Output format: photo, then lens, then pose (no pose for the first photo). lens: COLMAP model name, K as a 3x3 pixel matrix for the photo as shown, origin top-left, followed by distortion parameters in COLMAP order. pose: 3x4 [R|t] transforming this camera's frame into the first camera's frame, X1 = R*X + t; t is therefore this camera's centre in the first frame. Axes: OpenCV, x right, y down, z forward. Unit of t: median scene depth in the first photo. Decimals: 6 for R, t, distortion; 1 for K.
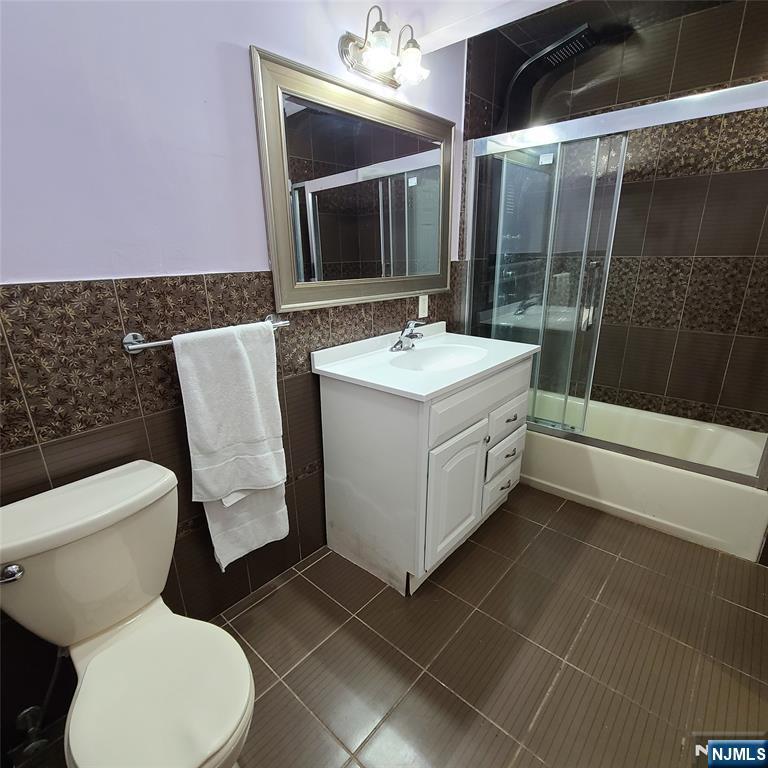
lens RADIAL K [[417.2, 0, 382.4], [0, 417.2, 391.7], [0, 0, 1]] dist [-0.001015, -0.001798]
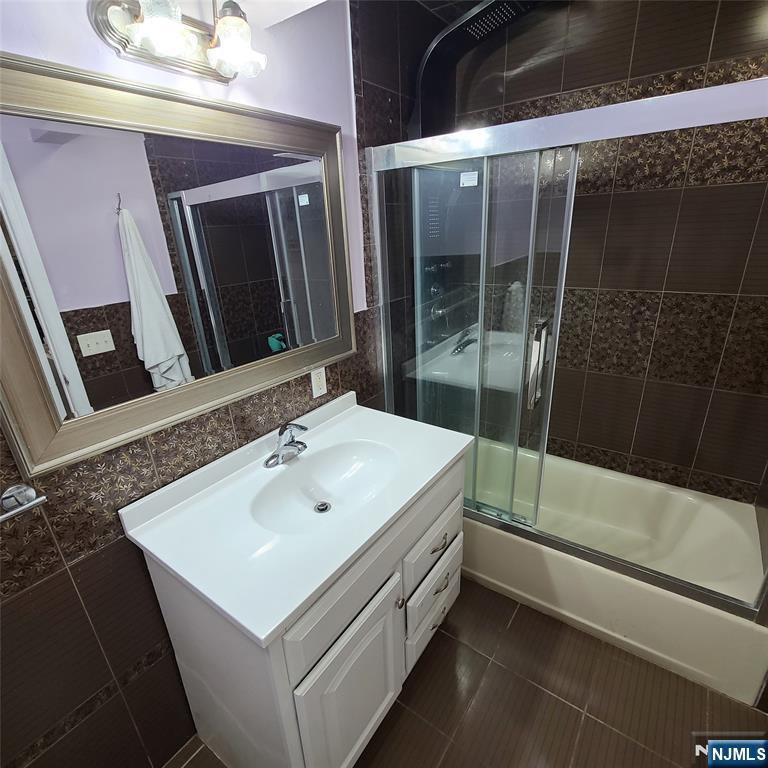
lens RADIAL K [[417.2, 0, 382.1], [0, 417.2, 391.5], [0, 0, 1]] dist [-0.001015, -0.001798]
pose [[0.994802, -0.064951, 0.078423, 0.157400], [0.060603, 0.996556, 0.056600, -0.232934], [-0.081829, -0.051554, 0.995312, 0.270197]]
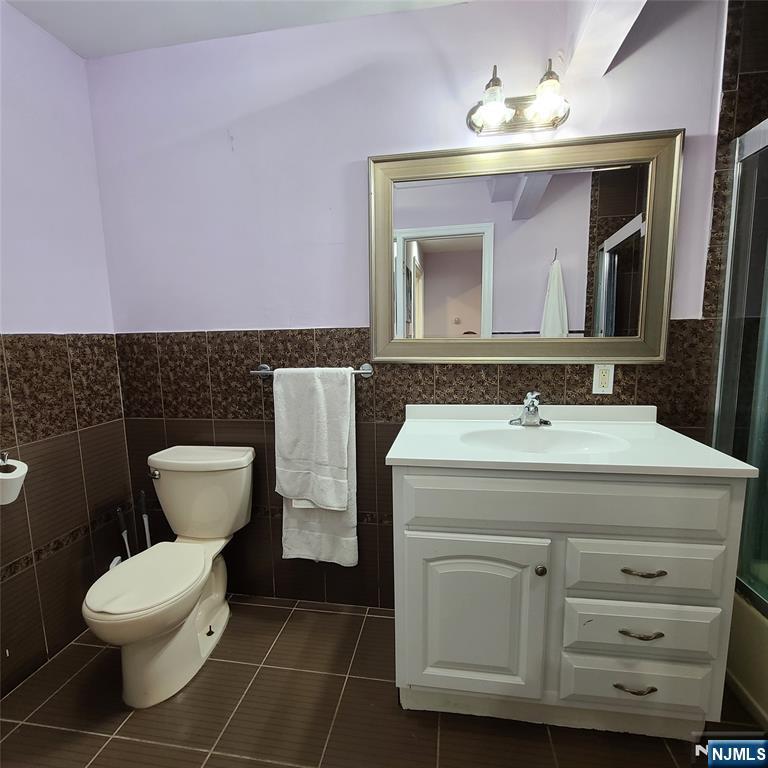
lens RADIAL K [[417.2, 0, 381.4], [0, 417.2, 391.4], [0, 0, 1]] dist [-0.001015, -0.001798]
pose [[0.533818, 0.120023, -0.837038, 0.531212], [-0.258421, 0.965673, -0.026339, -0.066040], [0.805144, 0.230369, 0.546510, 0.302442]]
